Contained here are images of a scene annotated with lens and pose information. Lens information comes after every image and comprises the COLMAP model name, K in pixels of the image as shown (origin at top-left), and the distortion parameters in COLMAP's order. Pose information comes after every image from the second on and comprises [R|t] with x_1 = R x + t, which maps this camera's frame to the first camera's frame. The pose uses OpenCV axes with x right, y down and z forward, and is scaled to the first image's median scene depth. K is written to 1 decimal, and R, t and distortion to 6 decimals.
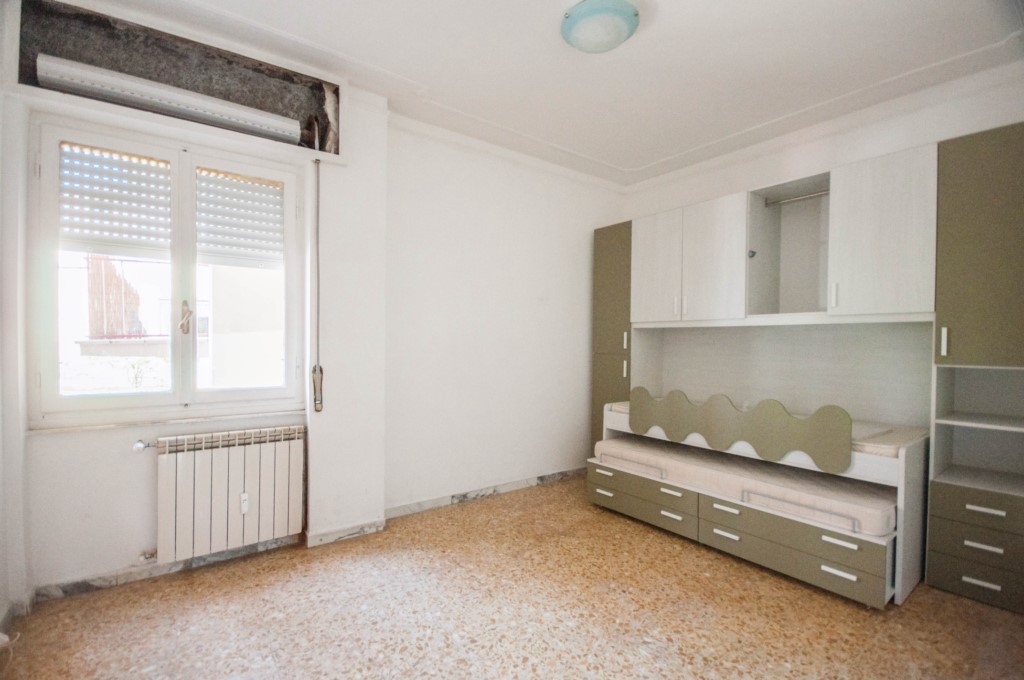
lens RADIAL K [[454.9, 0, 507.9], [0, 454.9, 339.3], [0, 0, 1]] dist [-0.006606, -0.003495]
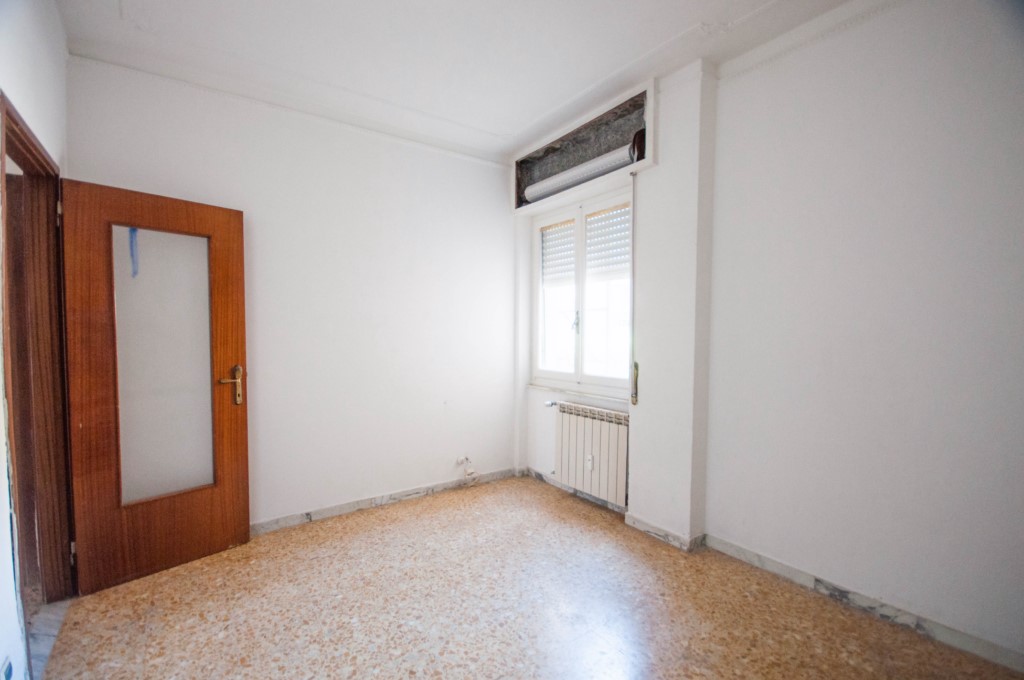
lens RADIAL K [[454.9, 0, 511.1], [0, 454.9, 345.4], [0, 0, 1]] dist [-0.006606, -0.003495]
pose [[-0.015359, 0.015384, -0.999764, 0.722258], [-0.007495, 0.999852, 0.015500, 0.003872], [0.999854, 0.007732, -0.015241, 0.776093]]
